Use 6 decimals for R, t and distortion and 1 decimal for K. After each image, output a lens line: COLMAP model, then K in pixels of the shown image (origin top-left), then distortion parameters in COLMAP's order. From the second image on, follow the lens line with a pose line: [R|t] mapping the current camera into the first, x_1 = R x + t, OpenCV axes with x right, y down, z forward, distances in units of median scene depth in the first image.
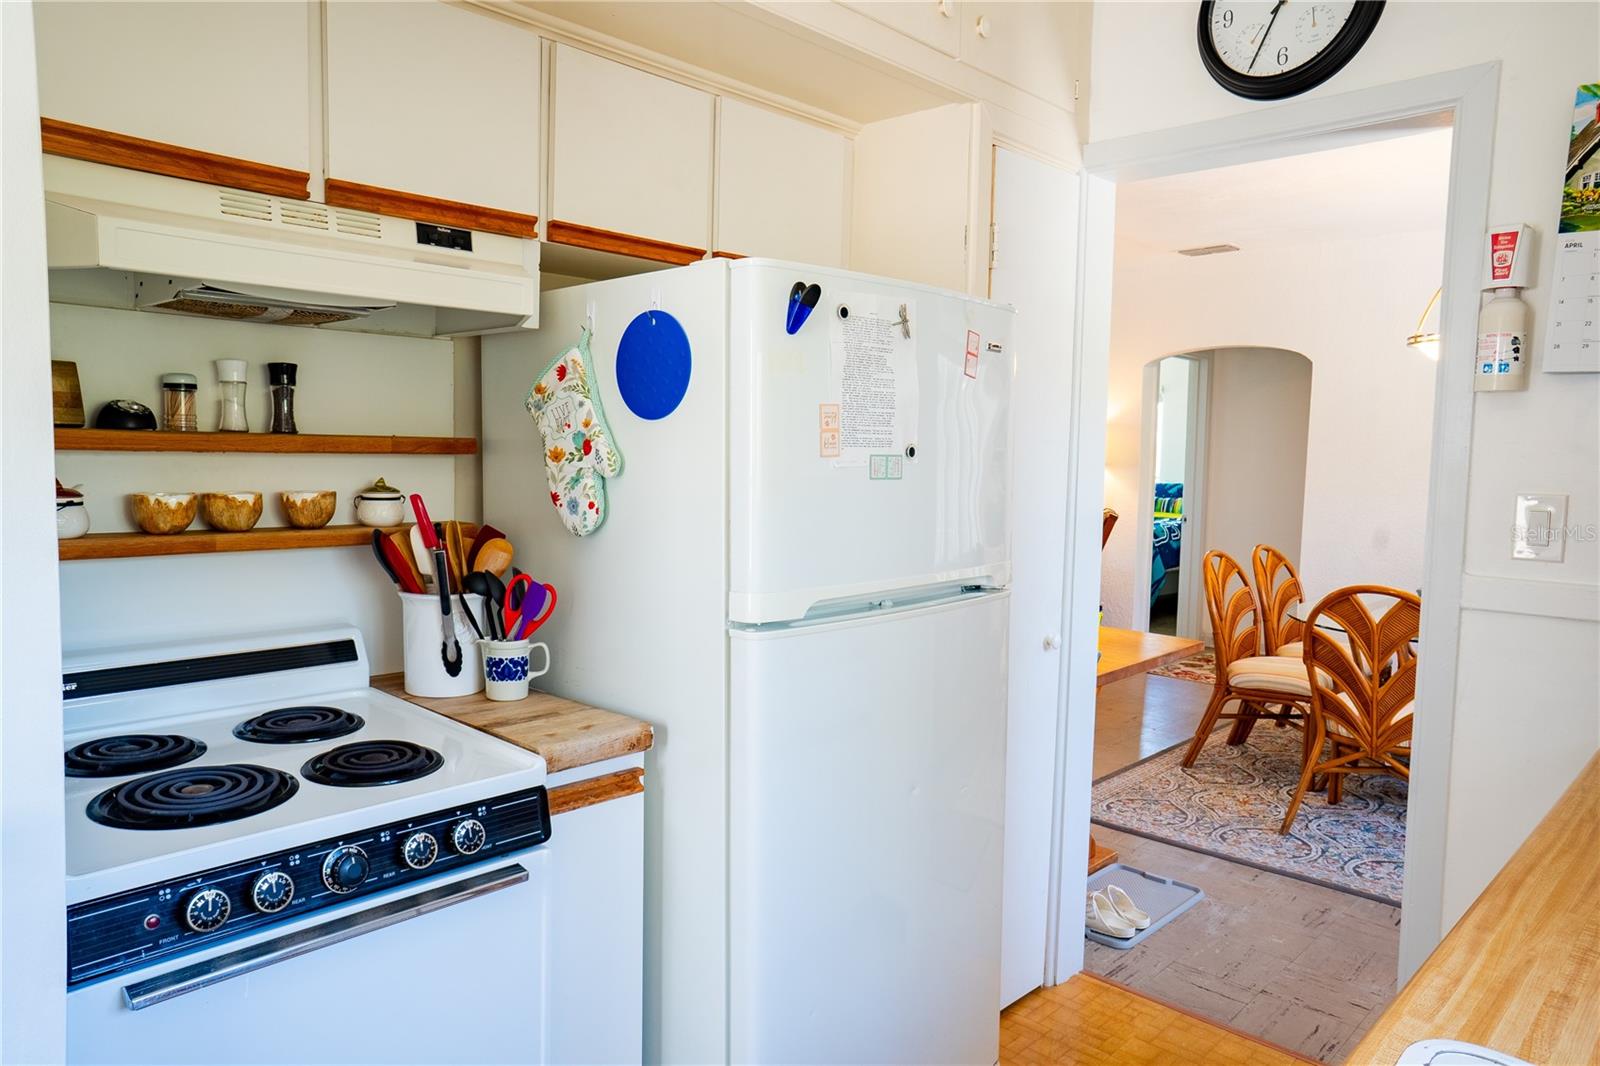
lens RADIAL K [[1079.6, 0, 772.0], [0, 1079.6, 542.1], [0, 0, 1]] dist [-0.051728, 0.060169]
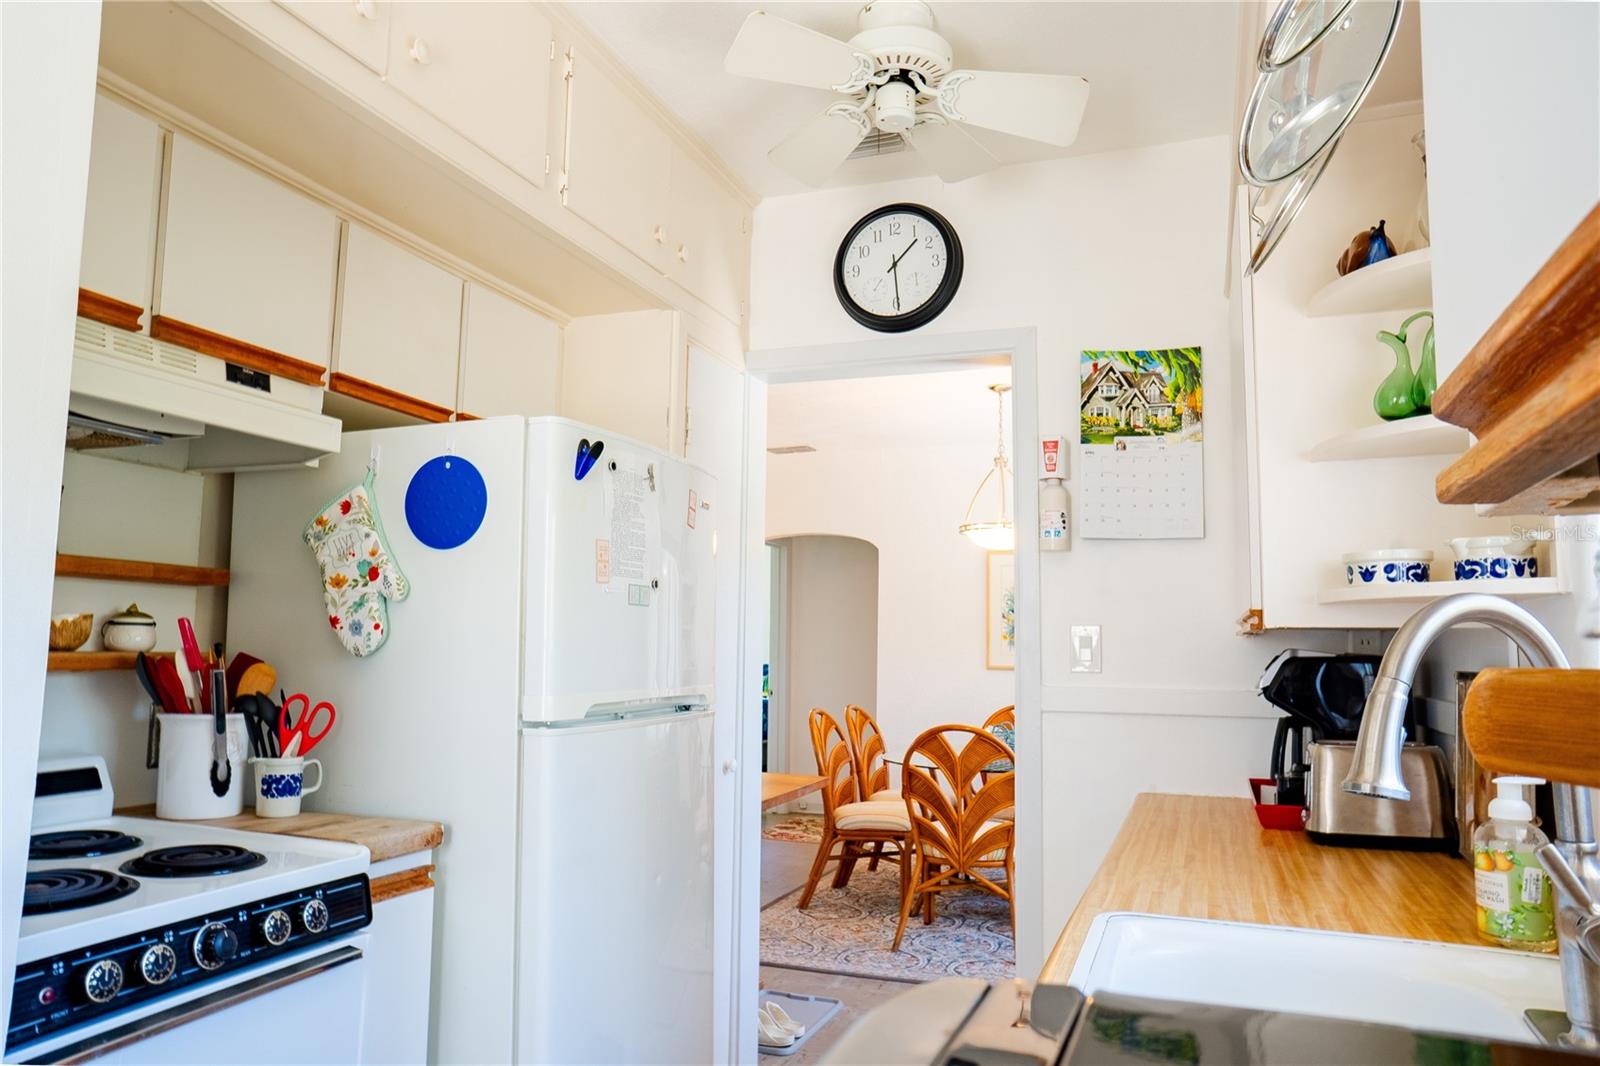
lens RADIAL K [[1079.6, 0, 792.0], [0, 1079.6, 538.6], [0, 0, 1]] dist [-0.051728, 0.060169]
pose [[0.921495, 0.033015, 0.386984, -0.196202], [0.034492, 0.985487, -0.166208, 0.070762], [-0.386856, 0.166508, 0.906983, -0.158638]]
